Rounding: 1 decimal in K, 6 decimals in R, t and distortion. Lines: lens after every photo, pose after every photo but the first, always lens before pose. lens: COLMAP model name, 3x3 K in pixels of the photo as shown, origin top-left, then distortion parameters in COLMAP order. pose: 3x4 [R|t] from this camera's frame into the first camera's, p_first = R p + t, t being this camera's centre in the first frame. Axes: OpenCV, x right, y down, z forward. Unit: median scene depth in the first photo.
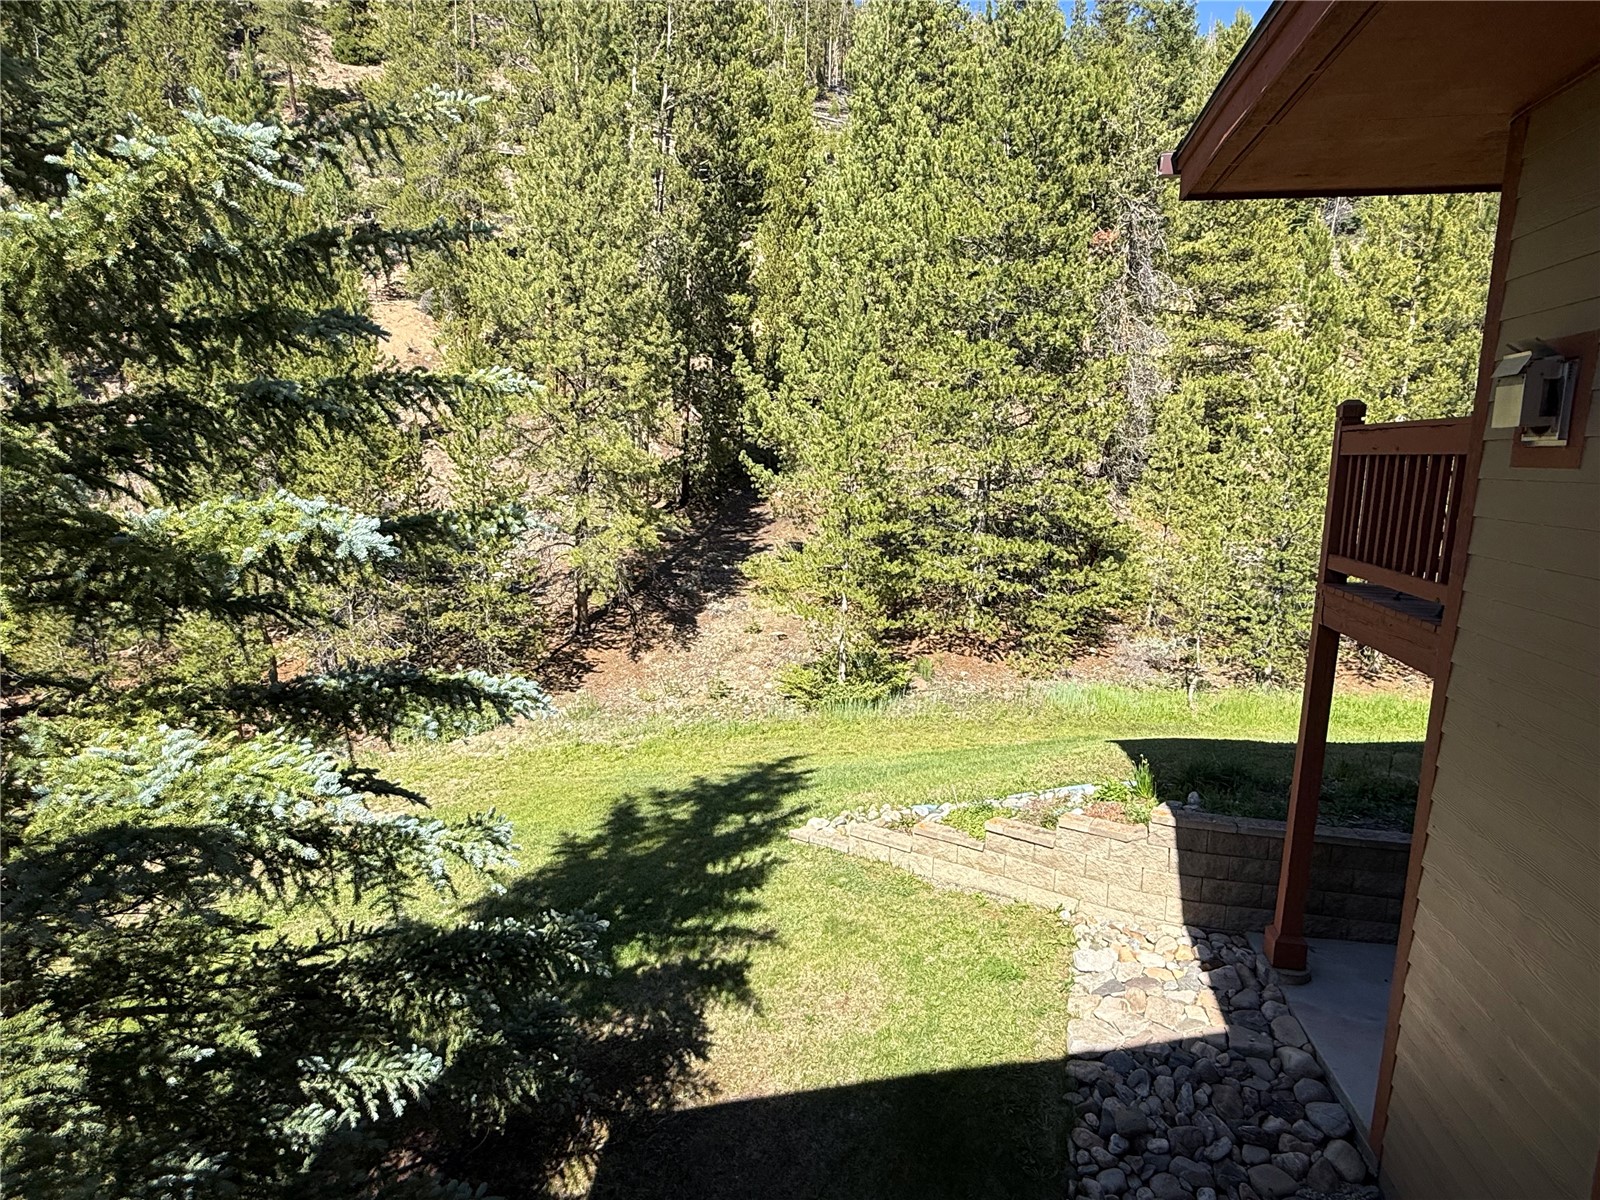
lens RADIAL K [[894.7, 0, 796.7], [0, 894.7, 595.5], [0, 0, 1]] dist [-0.012399, 0.001324]
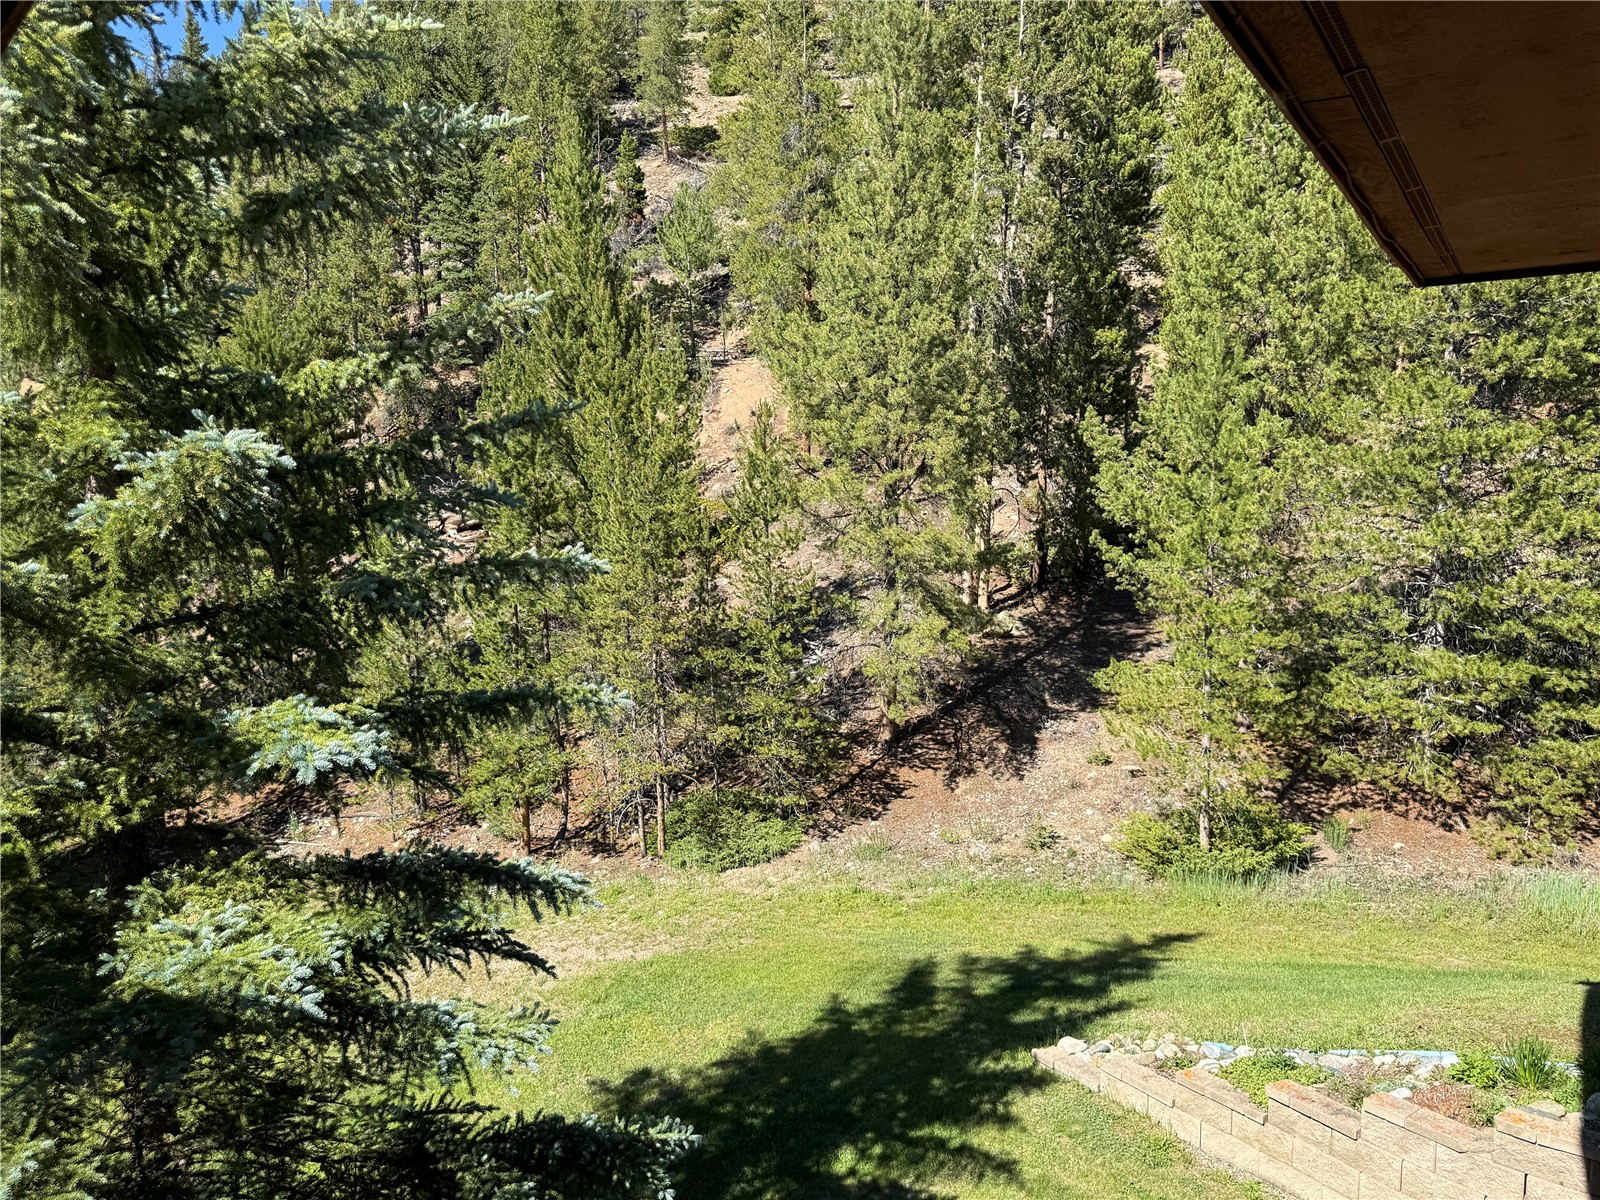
lens RADIAL K [[1126.8, 0, 797.0], [0, 1126.8, 603.7], [0, 0, 1]] dist [0.020705, -0.029492]
pose [[0.916514, 0.009906, -0.399880, 0.107908], [-0.034819, 0.997874, -0.055085, -0.036692], [0.398484, 0.064410, 0.914911, -0.014574]]
